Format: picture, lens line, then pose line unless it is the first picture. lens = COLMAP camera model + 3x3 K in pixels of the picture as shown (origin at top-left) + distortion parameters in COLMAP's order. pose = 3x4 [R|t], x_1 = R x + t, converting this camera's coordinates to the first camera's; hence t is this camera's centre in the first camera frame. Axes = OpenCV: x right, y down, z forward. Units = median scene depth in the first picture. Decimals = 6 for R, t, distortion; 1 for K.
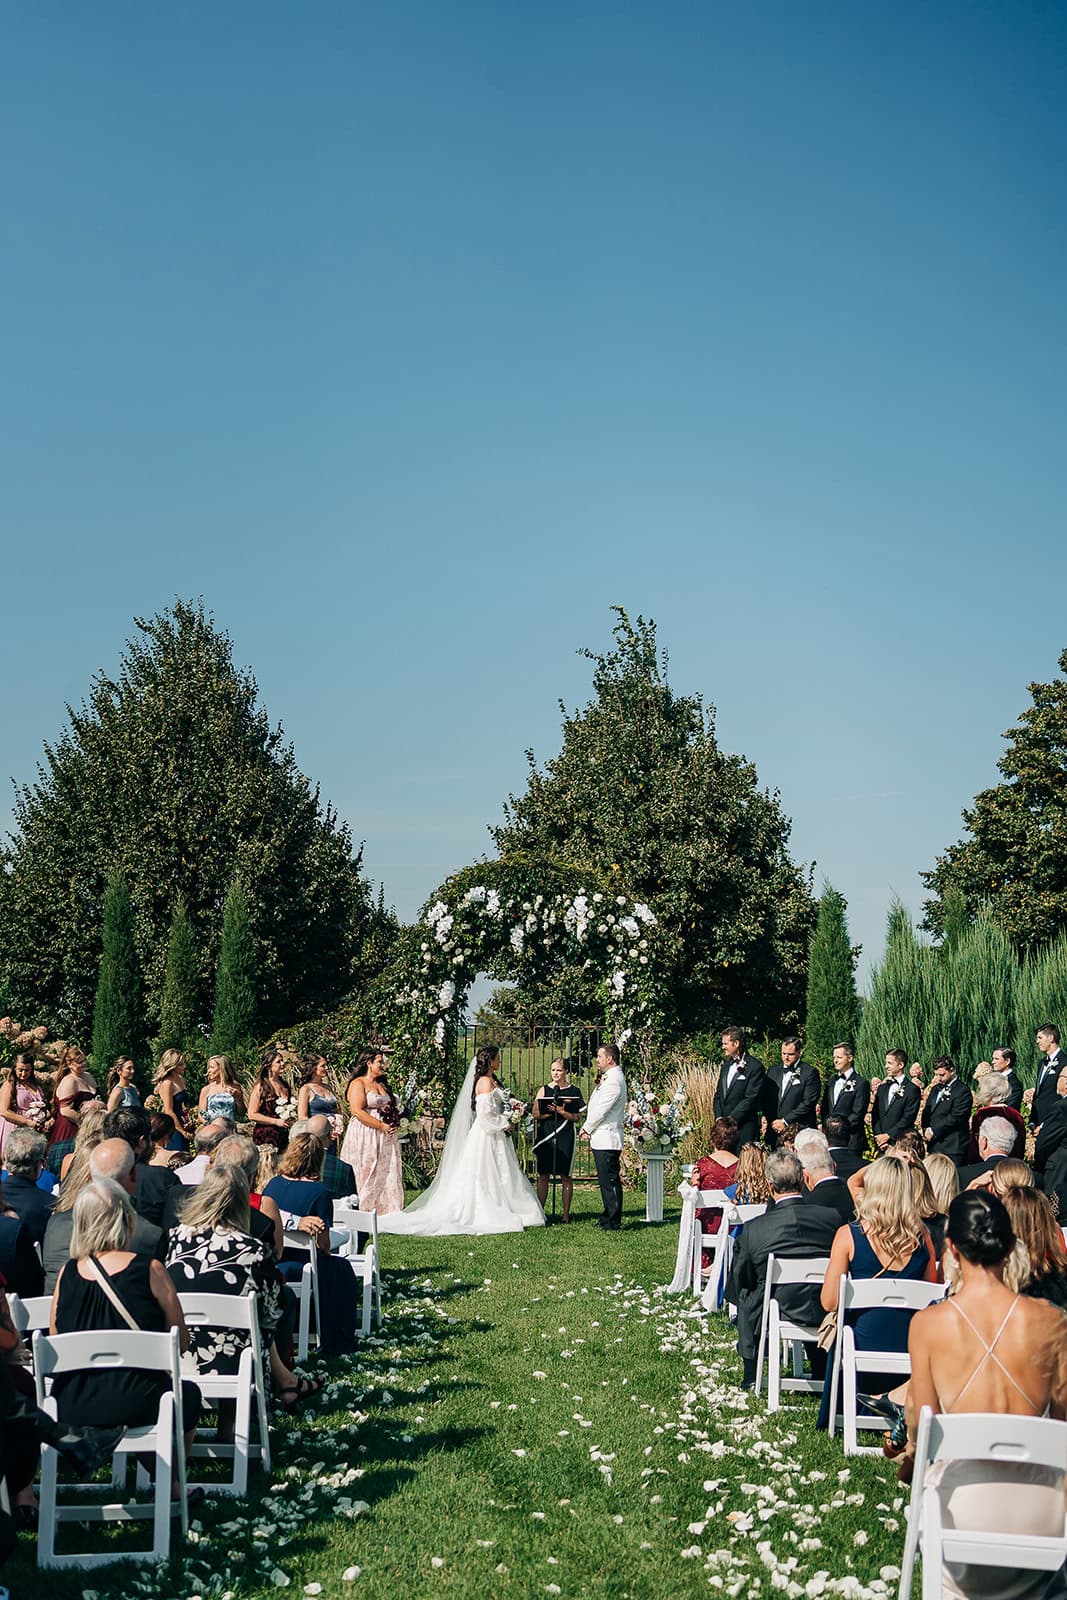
lens RADIAL K [[1996.1, 0, 533.5], [0, 1996.1, 800.0], [0, 0, 1]] dist [0.078875, -0.168986]
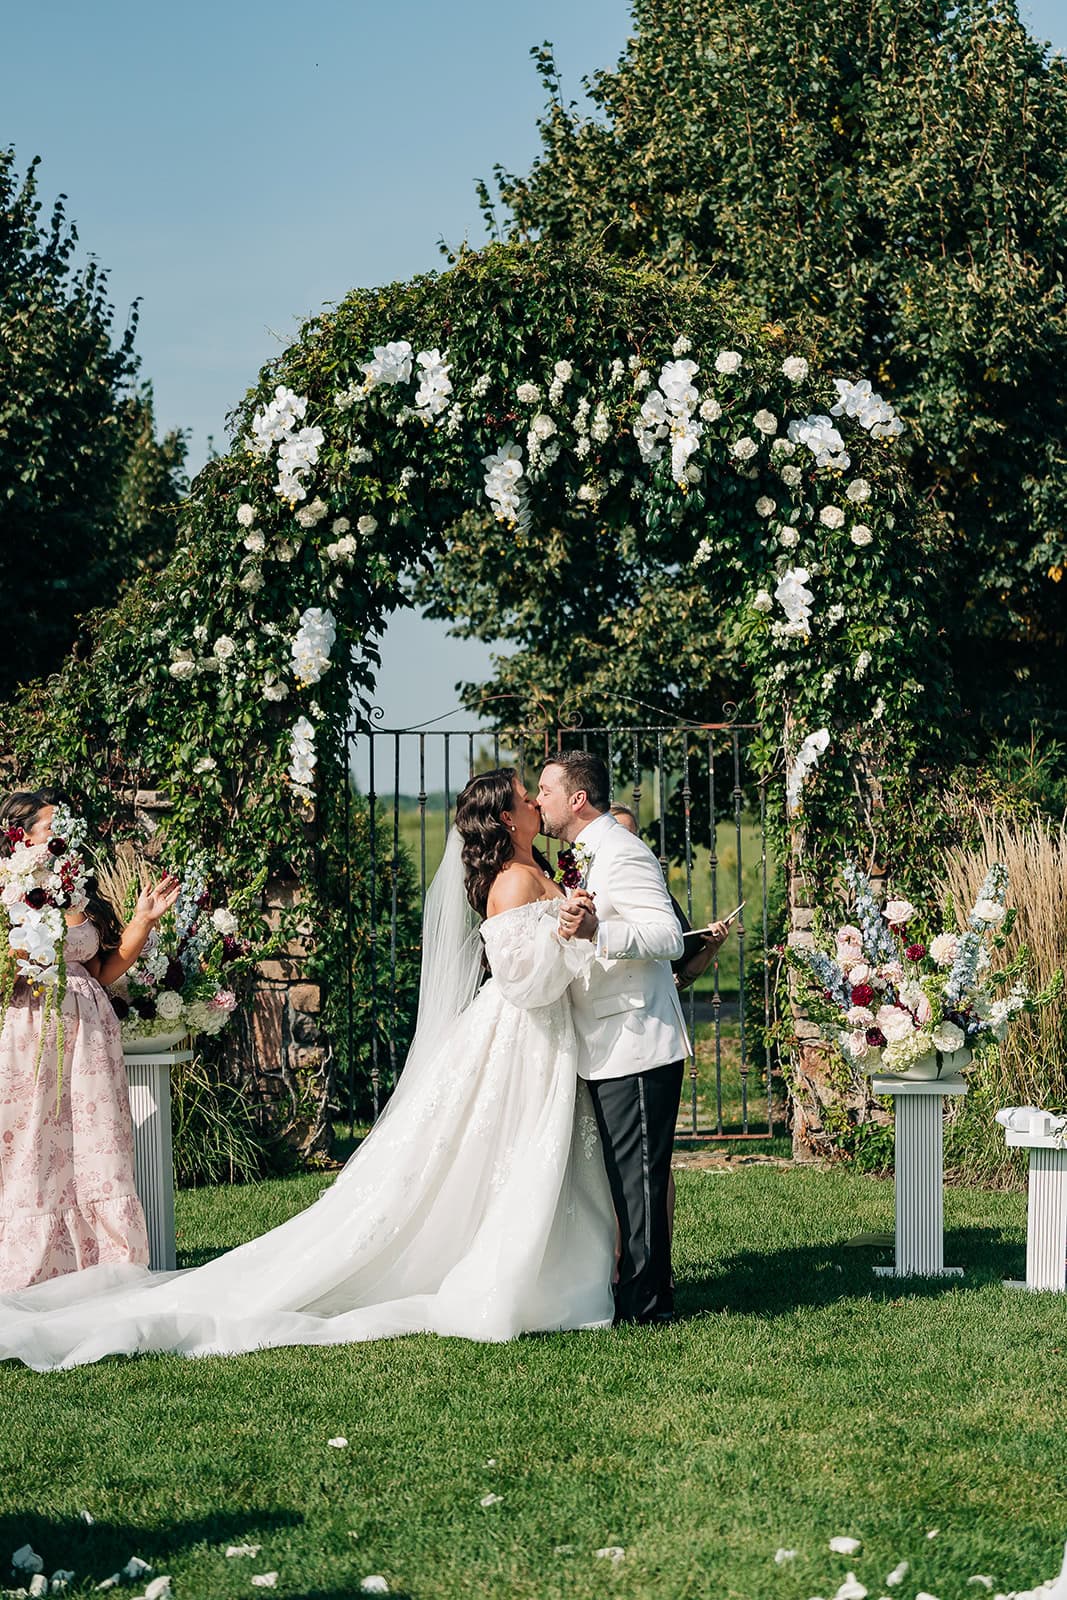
lens RADIAL K [[1996.1, 0, 533.5], [0, 1996.1, 800.0], [0, 0, 1]] dist [0.078875, -0.168986]
pose [[0.998052, -0.027088, -0.056193, 0.015612], [0.031644, 0.996142, 0.081851, 0.096305], [0.053759, -0.083470, 0.995059, 0.638758]]
